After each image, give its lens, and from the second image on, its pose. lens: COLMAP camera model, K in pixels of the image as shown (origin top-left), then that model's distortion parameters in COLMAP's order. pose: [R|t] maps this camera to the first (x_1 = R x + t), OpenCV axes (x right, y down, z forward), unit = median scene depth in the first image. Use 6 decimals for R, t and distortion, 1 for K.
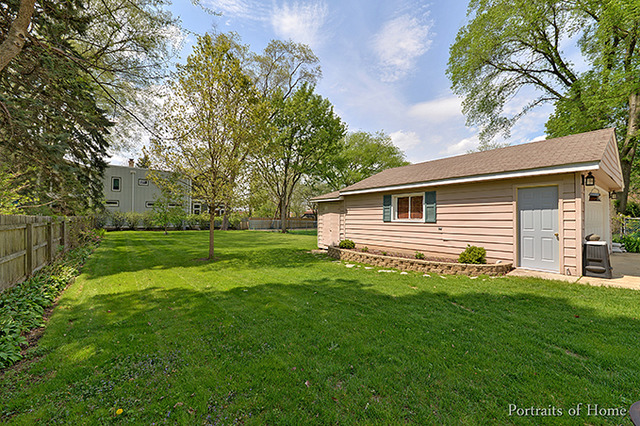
lens RADIAL K [[261.7, 0, 319.5], [0, 261.7, 216.9], [0, 0, 1]] dist [-0.012782, -0.001573]
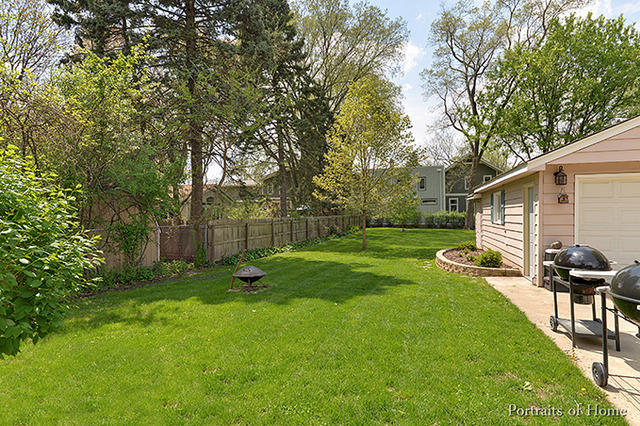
lens RADIAL K [[351.8, 0, 317.2], [0, 351.8, 207.9], [0, 0, 1]] dist [0.005216, -0.000313]
pose [[0.556338, -0.022350, -0.830655, 0.358257], [0.015525, 0.999743, -0.016502, -0.008895], [0.830811, -0.003715, 0.556543, -0.073188]]
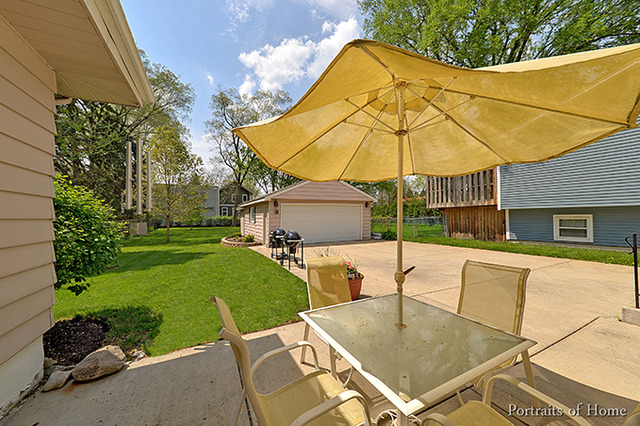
lens RADIAL K [[239.8, 0, 321.7], [0, 239.8, 210.4], [0, 0, 1]] dist [-0.002182, -0.000362]
pose [[0.976863, -0.022425, -0.212689, 0.420885], [0.020150, 0.999714, -0.012856, -0.012580], [0.212916, 0.008273, 0.977035, -0.199301]]
